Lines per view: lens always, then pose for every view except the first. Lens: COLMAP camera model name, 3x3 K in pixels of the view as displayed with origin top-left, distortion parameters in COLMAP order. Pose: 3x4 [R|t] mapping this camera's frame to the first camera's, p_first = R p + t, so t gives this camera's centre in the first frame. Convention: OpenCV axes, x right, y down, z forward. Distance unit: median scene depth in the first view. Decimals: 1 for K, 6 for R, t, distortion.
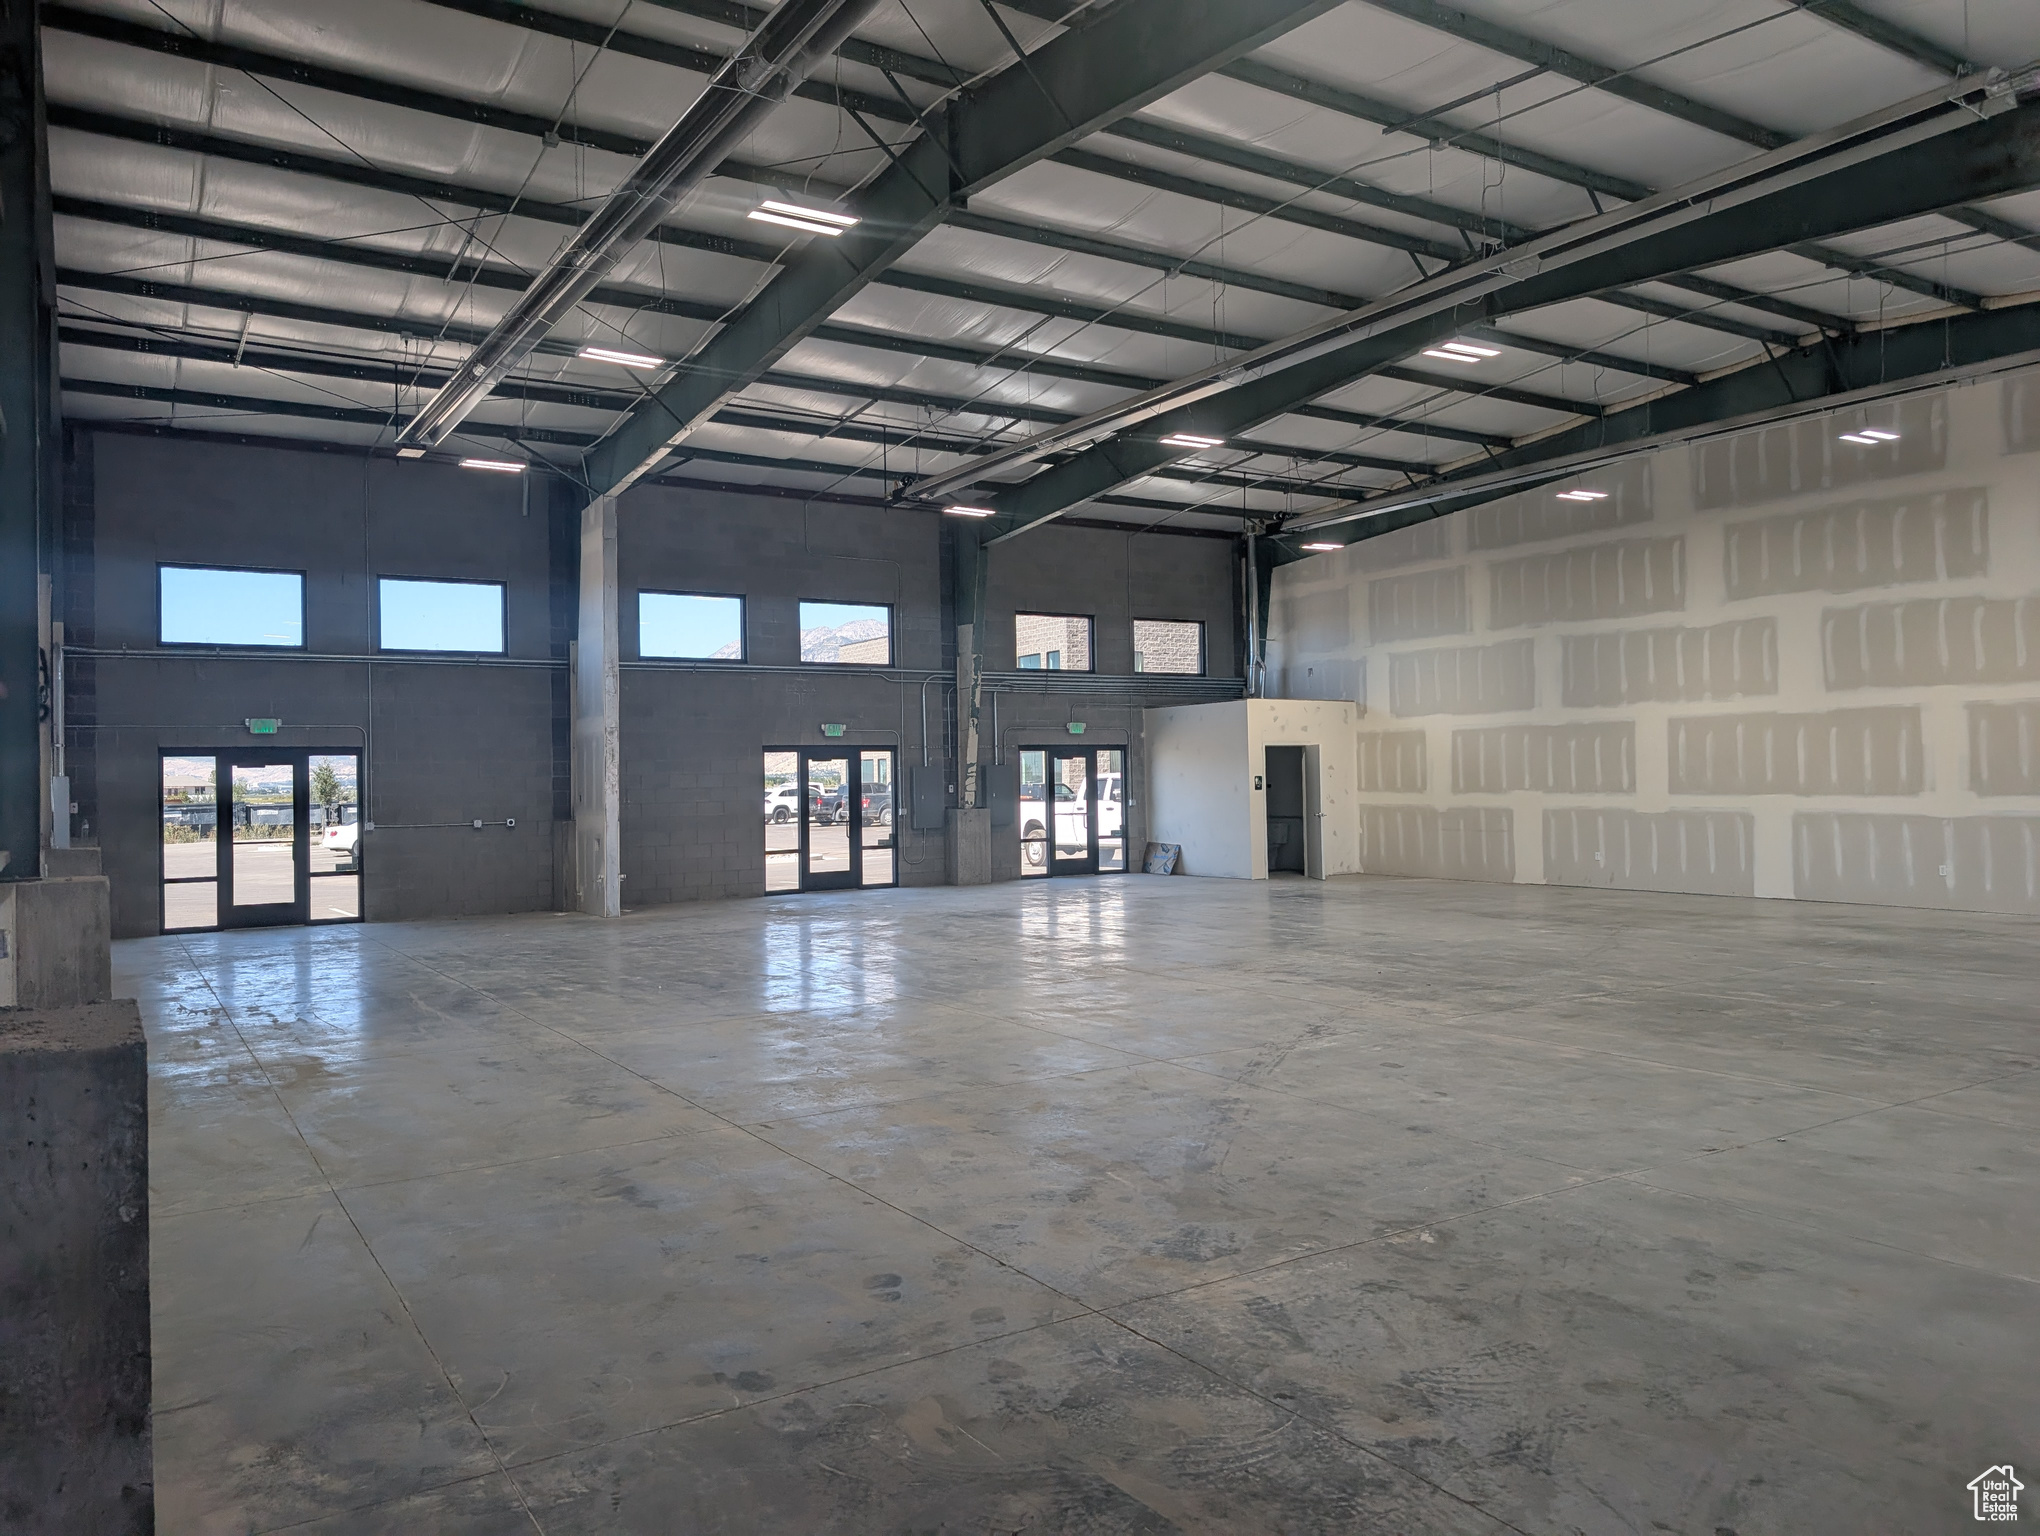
lens RADIAL K [[1450.3, 0, 1011.2], [0, 1450.3, 775.5], [0, 0, 1]] dist [0.018341, -0.014903]
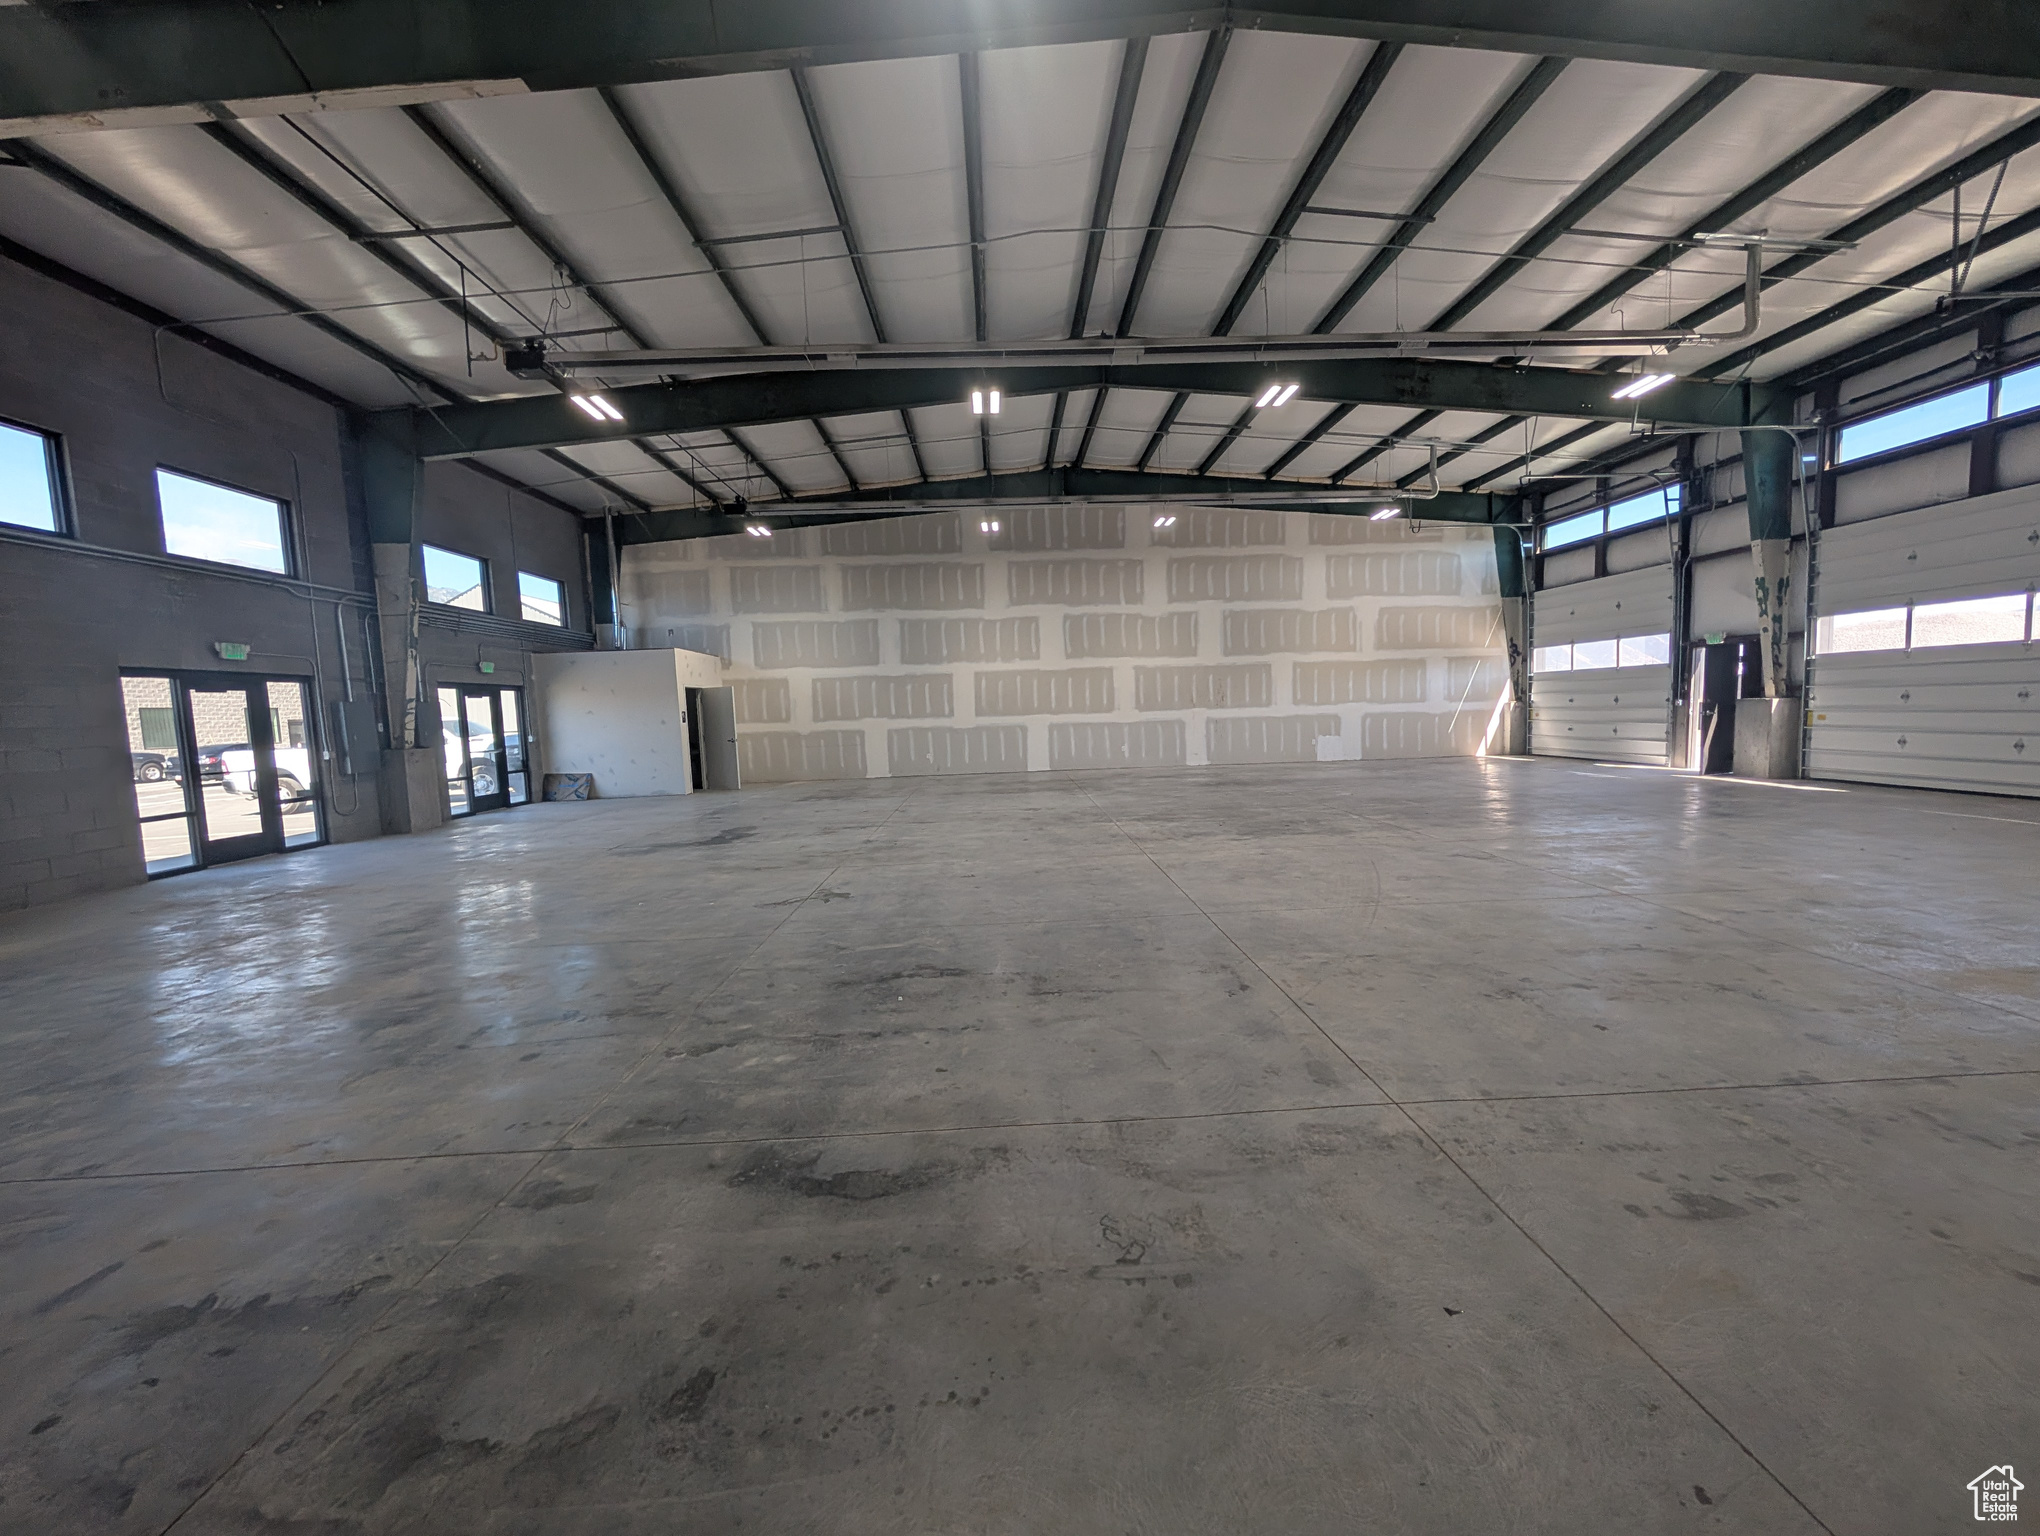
lens RADIAL K [[765.9, 0, 1034.5], [0, 765.9, 769.6], [0, 0, 1]] dist [-0.001064, -0.000064]
pose [[0.495525, -0.071261, 0.865666, -1.754169], [0.024771, 0.997383, 0.067924, 0.091051], [-0.868240, -0.012215, 0.495993, 2.887319]]
